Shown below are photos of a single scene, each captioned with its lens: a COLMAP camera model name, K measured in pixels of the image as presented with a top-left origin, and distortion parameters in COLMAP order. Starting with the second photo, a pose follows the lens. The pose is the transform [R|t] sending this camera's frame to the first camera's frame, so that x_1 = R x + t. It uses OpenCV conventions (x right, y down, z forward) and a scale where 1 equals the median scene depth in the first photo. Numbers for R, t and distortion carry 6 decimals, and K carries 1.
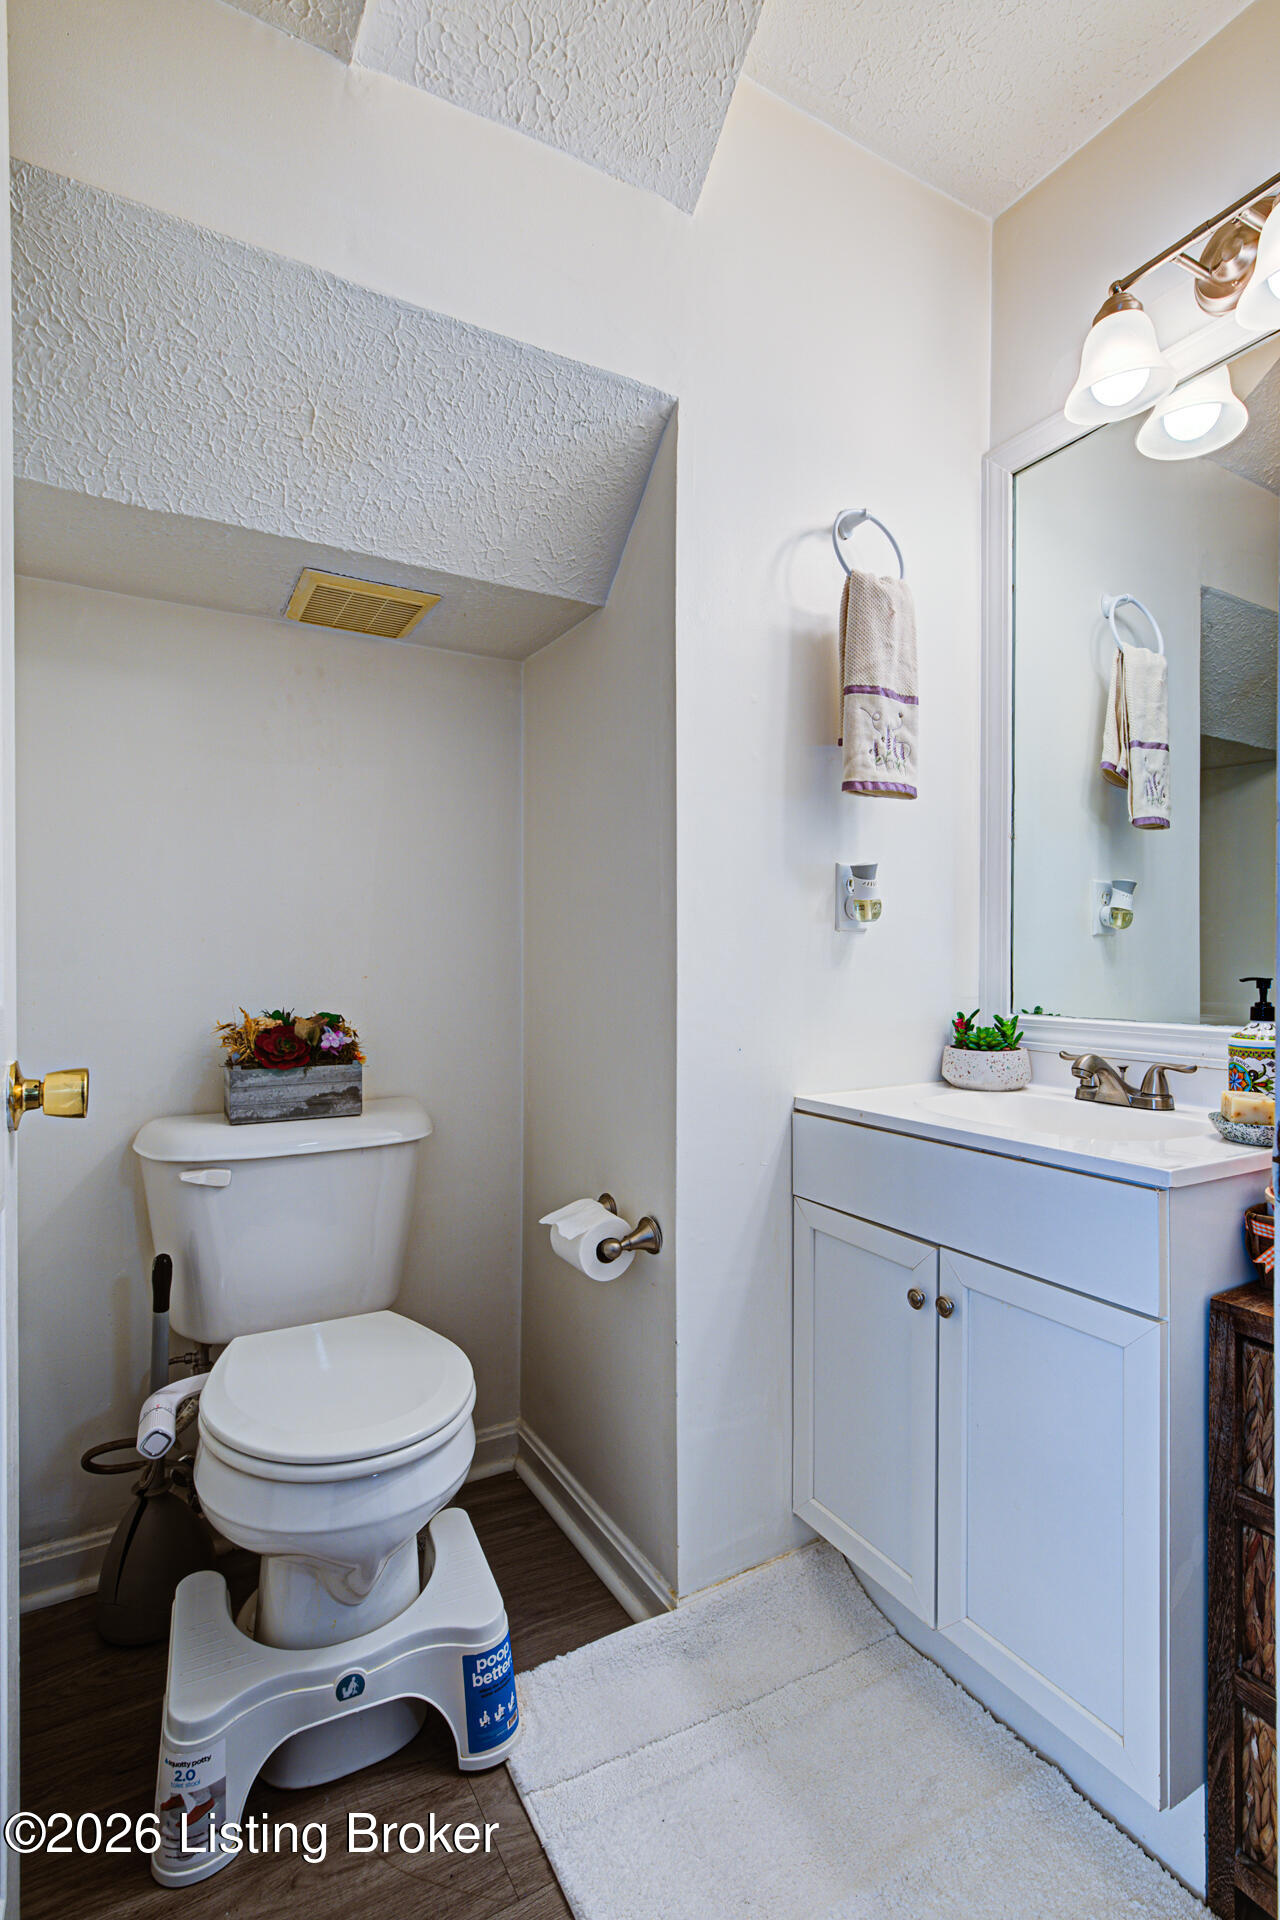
lens RADIAL K [[912.3, 0, 640.0], [0, 912.3, 960.0], [0, 0, 1]] dist [0.005149, -0.000586]
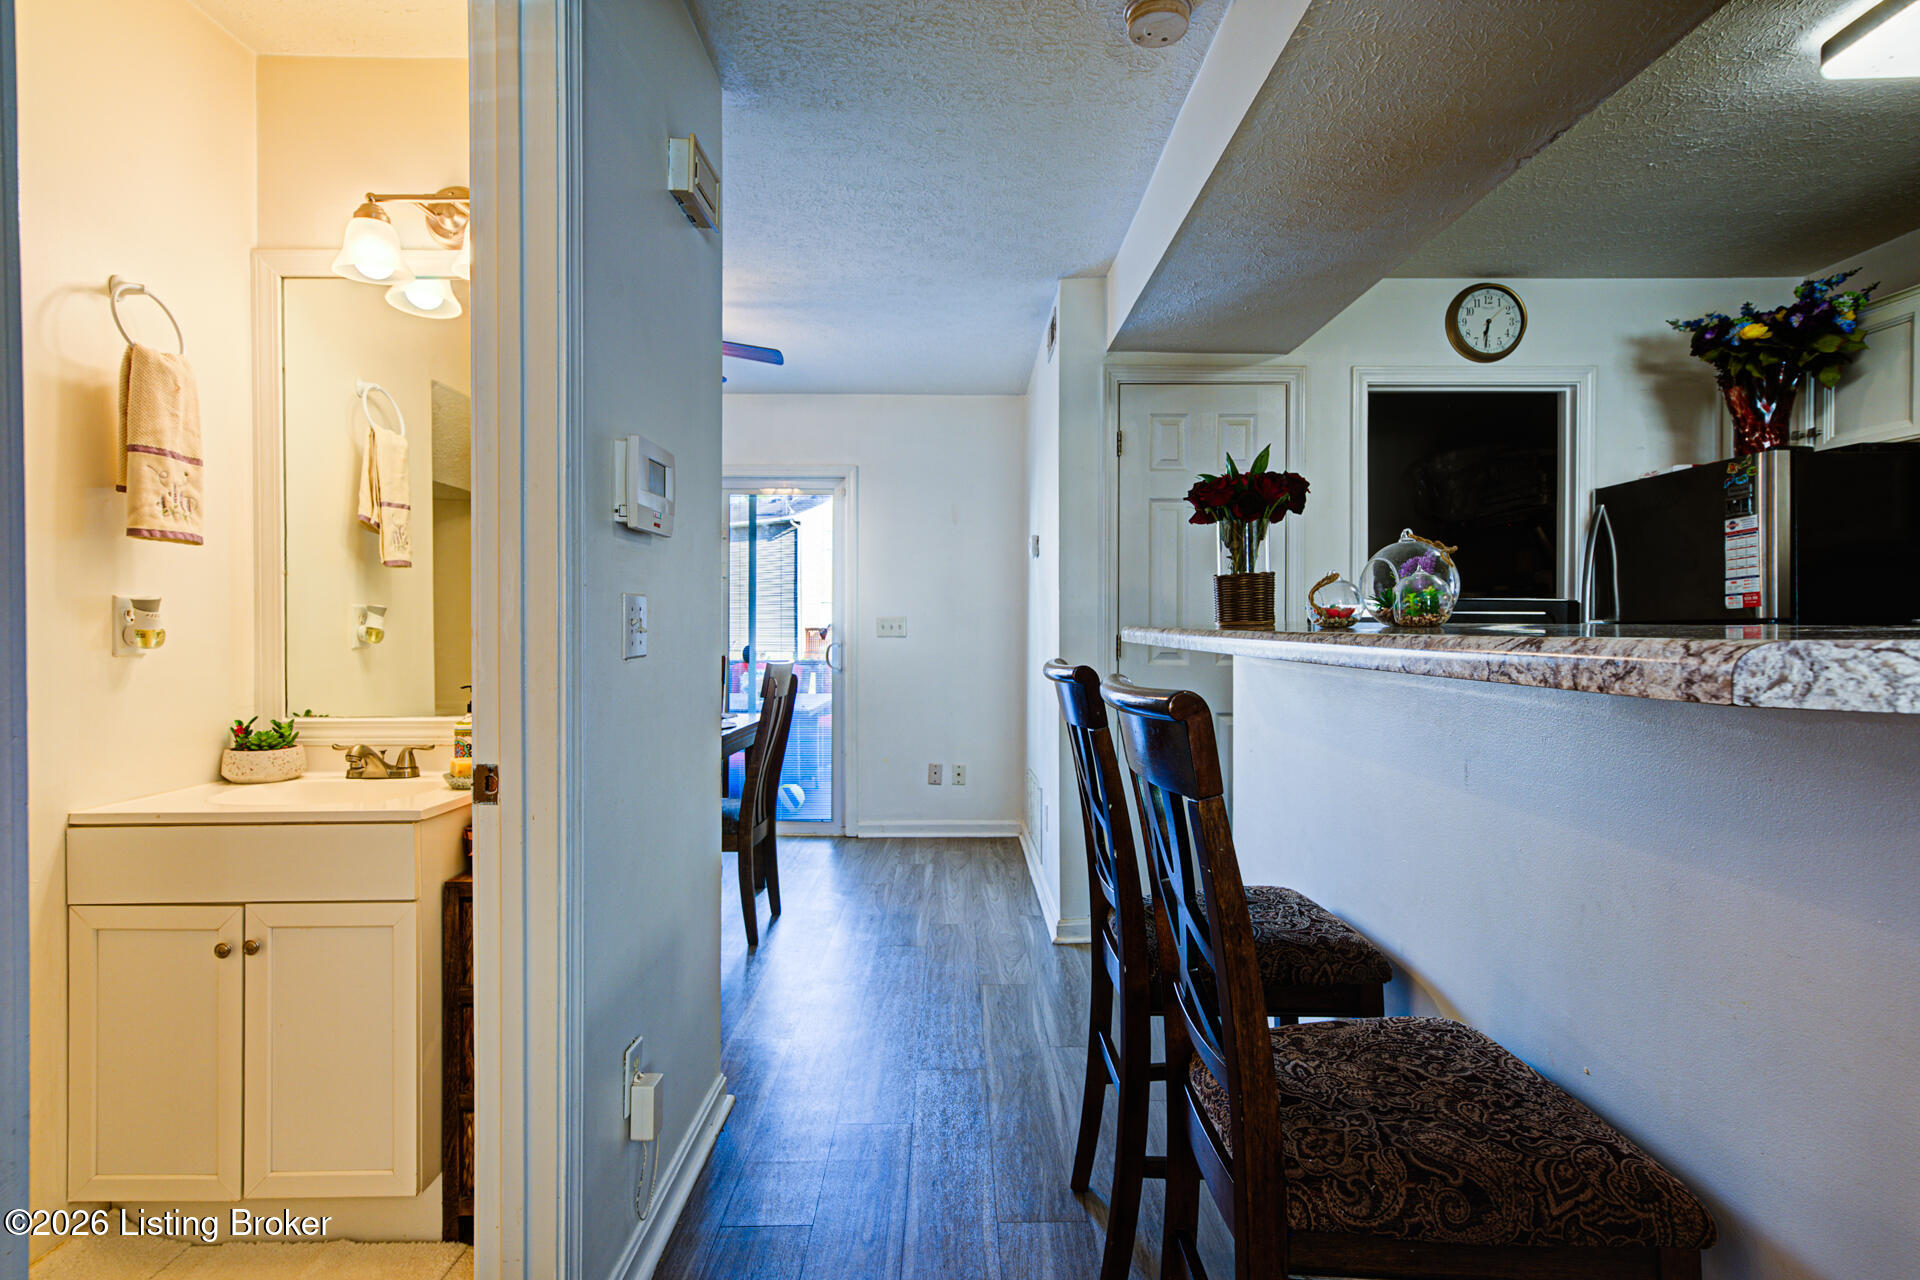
lens RADIAL K [[962.9, 0, 960.0], [0, 962.9, 640.0], [0, 0, 1]] dist [0.009578, 0.000865]
pose [[0.495989, -0.011643, 0.868251, -0.302002], [0.004566, 0.999931, 0.010800, -0.061692], [-0.868317, -0.001392, 0.496008, -0.478543]]
